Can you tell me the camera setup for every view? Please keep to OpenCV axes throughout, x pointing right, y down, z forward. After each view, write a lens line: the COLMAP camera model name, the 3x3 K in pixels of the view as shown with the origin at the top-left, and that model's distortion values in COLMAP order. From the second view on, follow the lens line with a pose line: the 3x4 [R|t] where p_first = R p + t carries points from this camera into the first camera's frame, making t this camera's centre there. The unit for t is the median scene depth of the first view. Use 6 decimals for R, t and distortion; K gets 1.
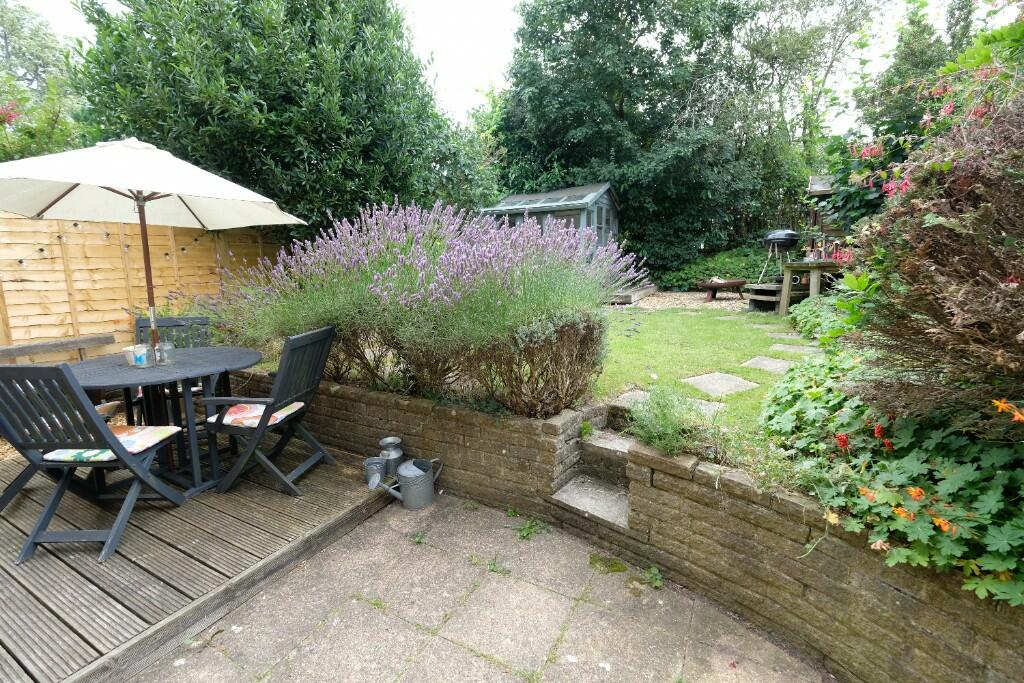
lens RADIAL K [[446.0, 0, 510.6], [0, 446.0, 341.1], [0, 0, 1]] dist [0.001654, -0.000332]
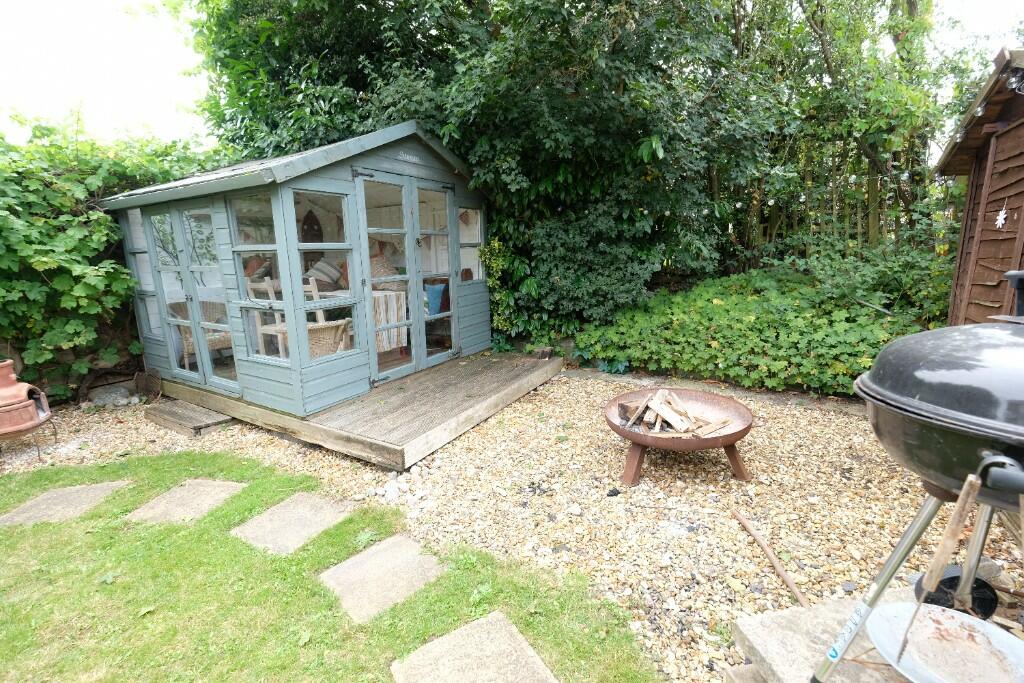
lens RADIAL K [[446.0, 0, 513.5], [0, 446.0, 338.8], [0, 0, 1]] dist [0.001654, -0.000332]
pose [[0.999650, 0.000165, -0.026467, 0.308895], [0.000482, 0.999701, 0.024430, -0.163963], [0.026463, -0.024434, 0.999351, 0.574101]]
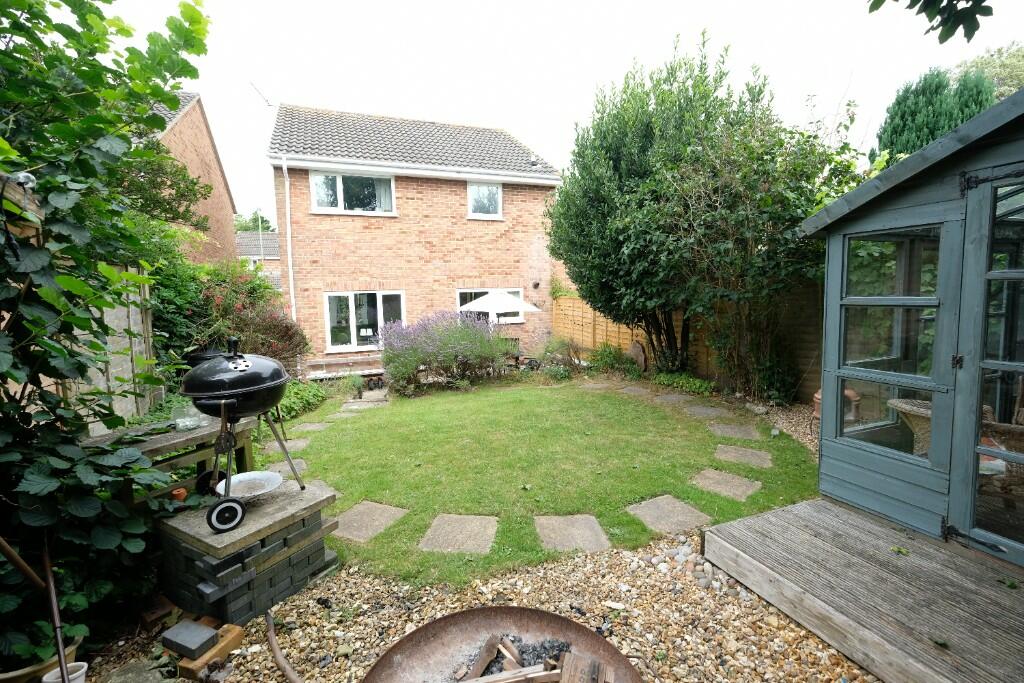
lens RADIAL K [[446.0, 0, 510.7], [0, 446.0, 335.5], [0, 0, 1]] dist [0.001654, -0.000332]
pose [[-0.647311, 0.099421, -0.755715, 0.484869], [-0.102064, 0.971223, 0.215196, -0.239569], [0.755362, 0.216430, -0.618536, 0.910456]]
